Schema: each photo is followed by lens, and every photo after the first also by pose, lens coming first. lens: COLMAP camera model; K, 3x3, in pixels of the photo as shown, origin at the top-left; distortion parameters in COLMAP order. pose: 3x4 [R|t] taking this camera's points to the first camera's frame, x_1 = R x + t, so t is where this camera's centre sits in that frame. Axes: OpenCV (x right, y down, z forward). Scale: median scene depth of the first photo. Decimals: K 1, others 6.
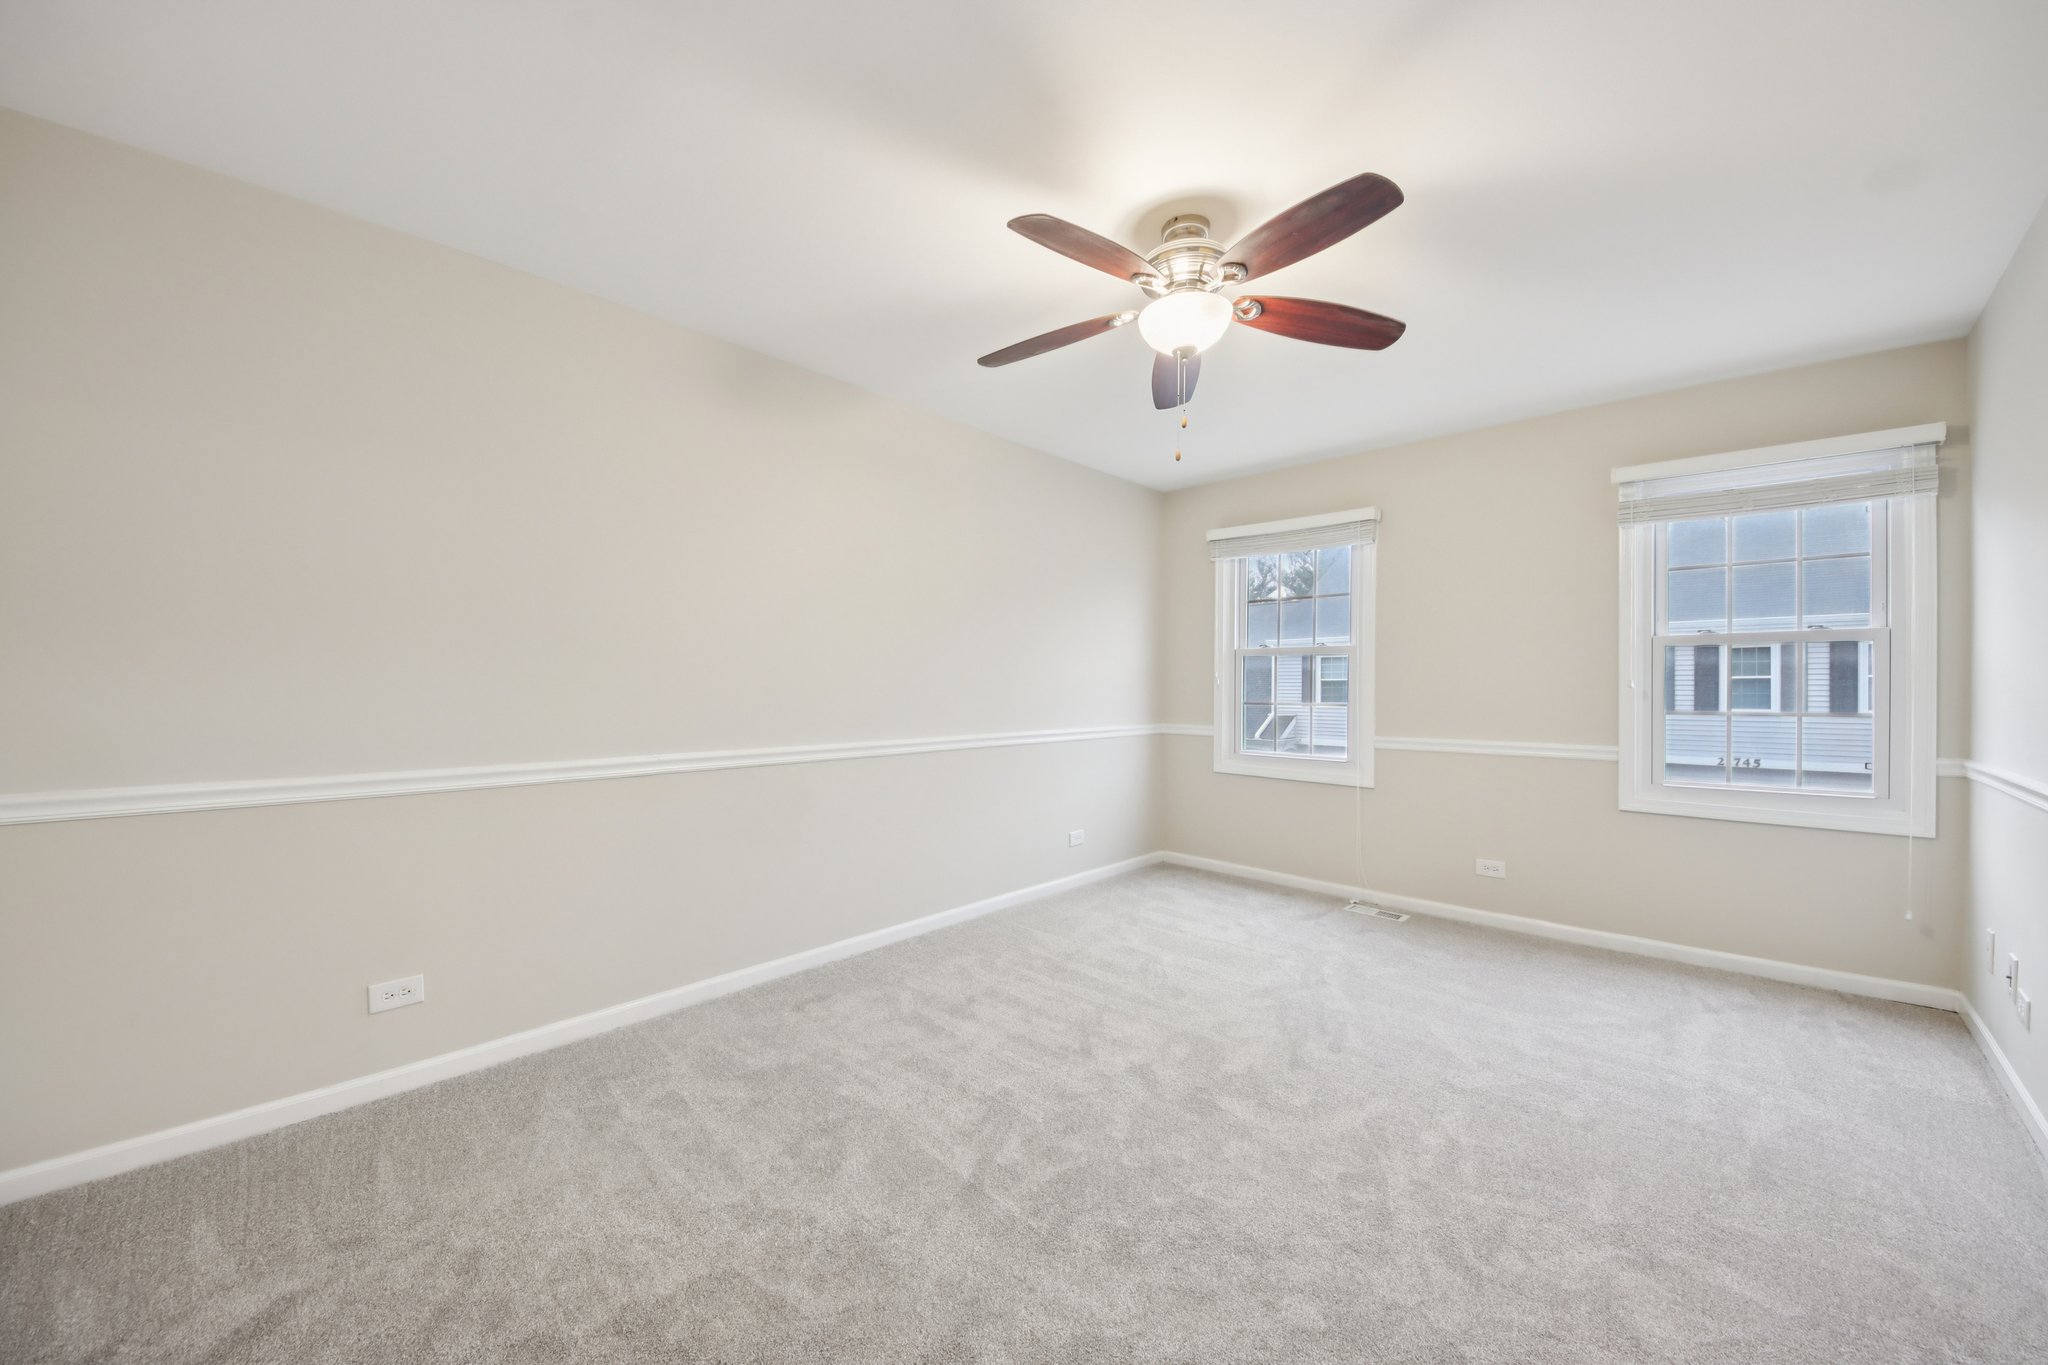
lens RADIAL K [[763.2, 0, 1013.4], [0, 763.2, 686.7], [0, 0, 1]] dist [0.000651, -0.000093]
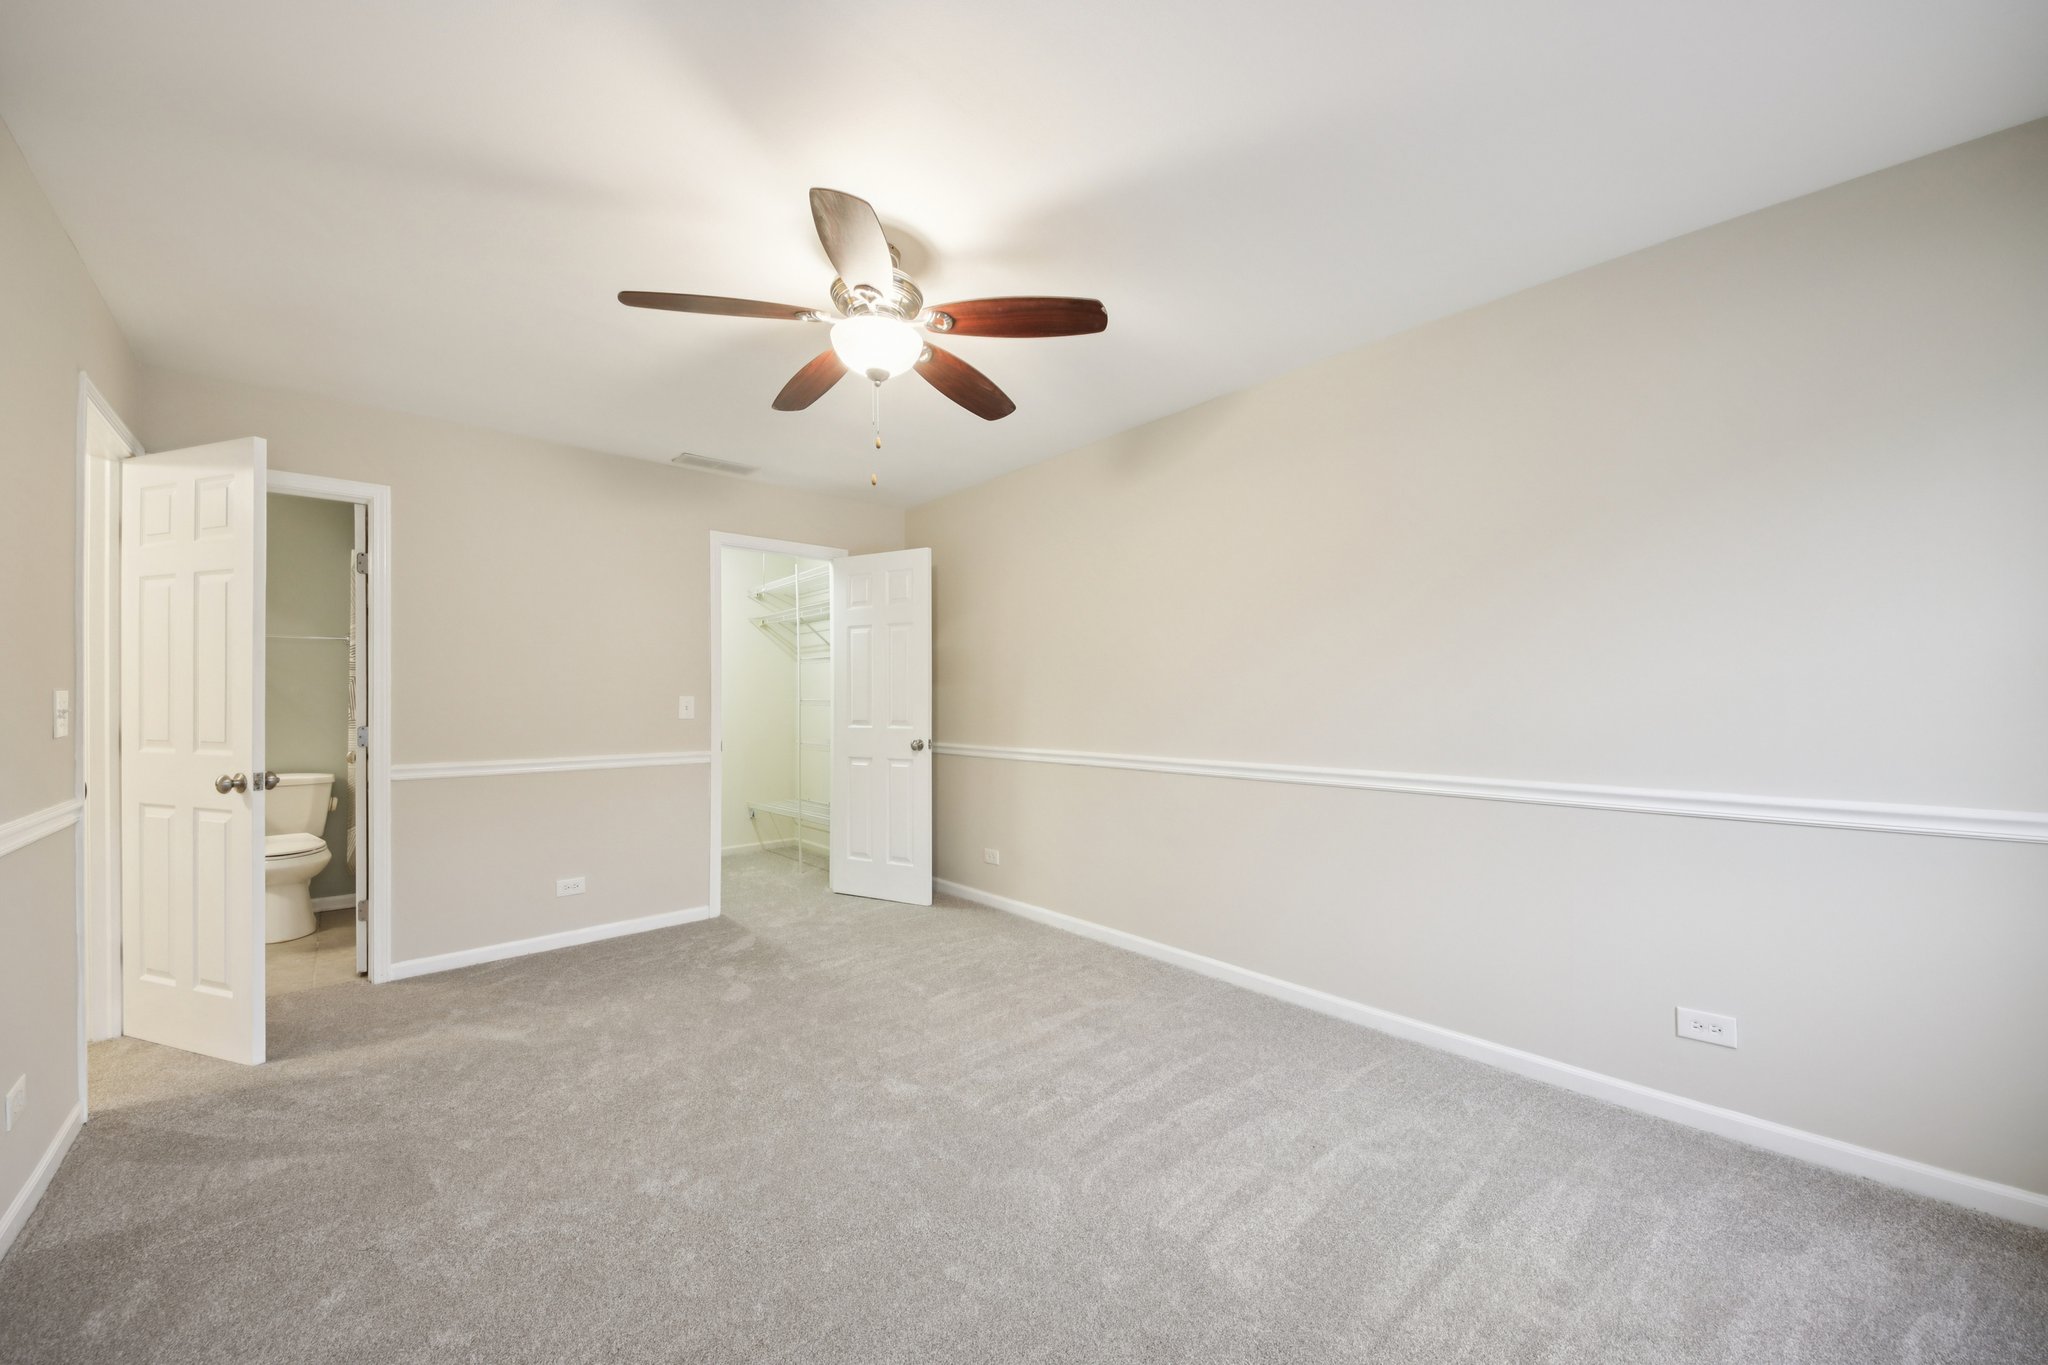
lens RADIAL K [[763.2, 0, 1014.4], [0, 763.2, 692.6], [0, 0, 1]] dist [0.000651, -0.000093]
pose [[-0.096262, -0.013085, -0.995270, 0.619582], [0.001813, 0.999910, -0.013322, -0.001134], [0.995354, -0.003087, -0.096229, 0.654467]]
